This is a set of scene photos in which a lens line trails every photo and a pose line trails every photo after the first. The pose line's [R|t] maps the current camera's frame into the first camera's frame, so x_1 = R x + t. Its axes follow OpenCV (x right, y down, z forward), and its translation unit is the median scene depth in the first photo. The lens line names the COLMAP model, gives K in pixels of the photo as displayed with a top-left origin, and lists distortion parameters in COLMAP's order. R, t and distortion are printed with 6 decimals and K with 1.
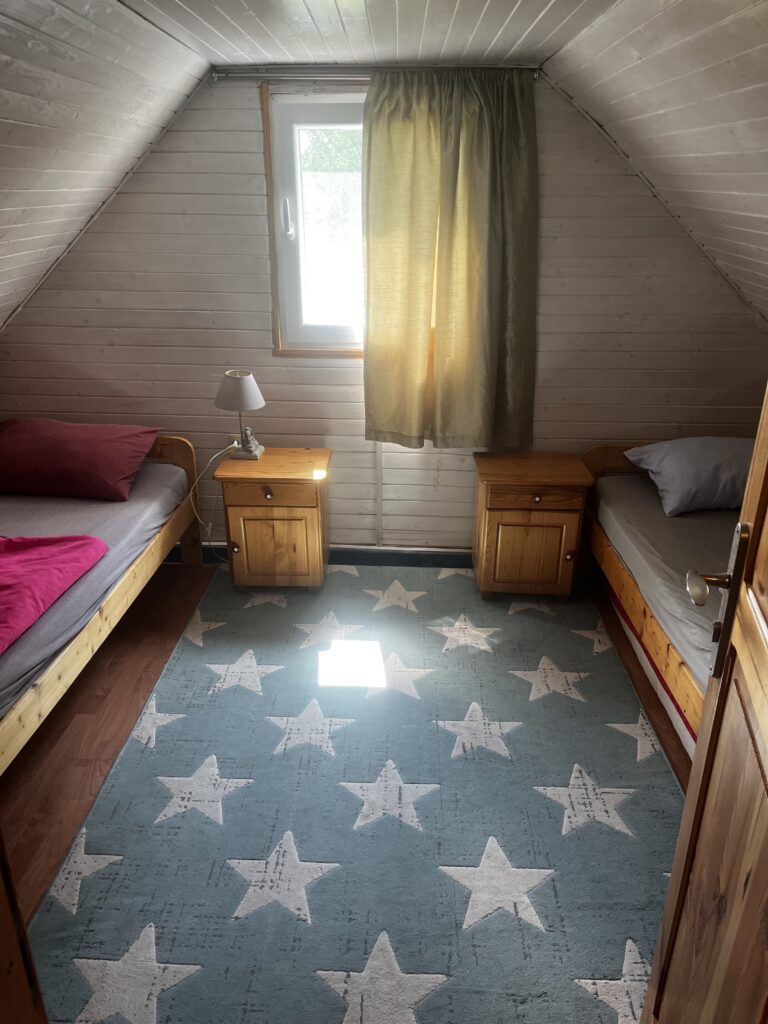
lens RADIAL K [[772.7, 0, 383.8], [0, 772.7, 512.3], [0, 0, 1]] dist [0.053302, -0.084174]
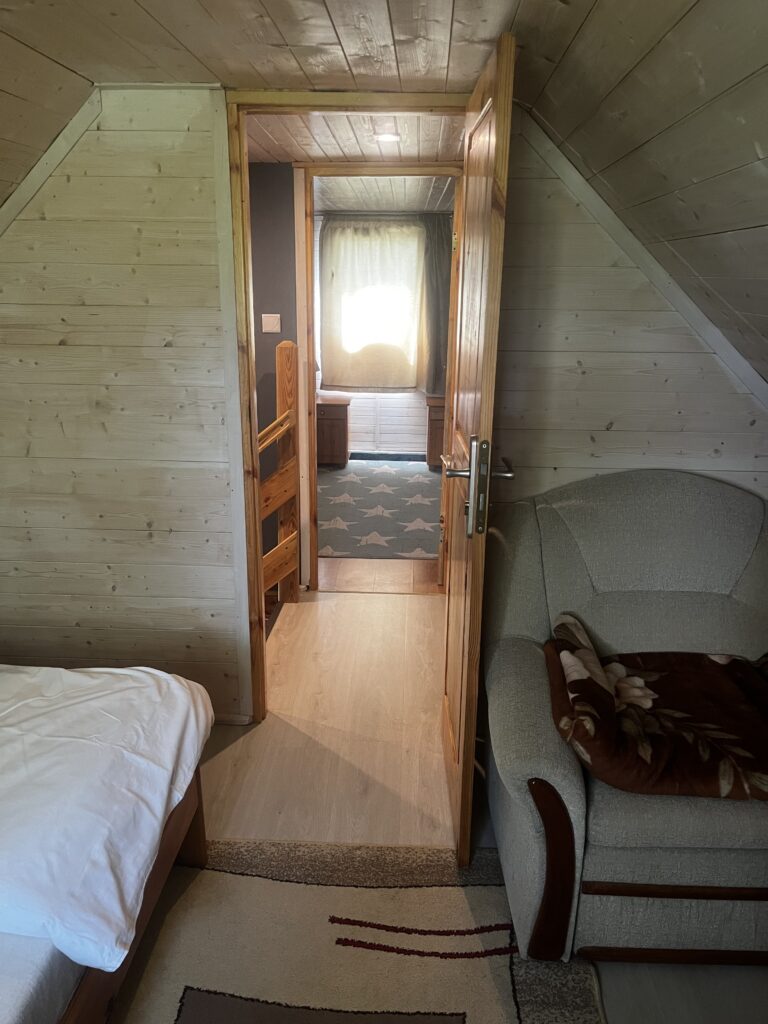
lens RADIAL K [[772.7, 0, 383.5], [0, 772.7, 512.7], [0, 0, 1]] dist [0.053302, -0.084174]
pose [[0.999925, 0.010201, -0.006803, 0.039243], [-0.010764, 0.996006, -0.088640, 0.589785], [0.005871, 0.088706, 0.996041, -1.414713]]
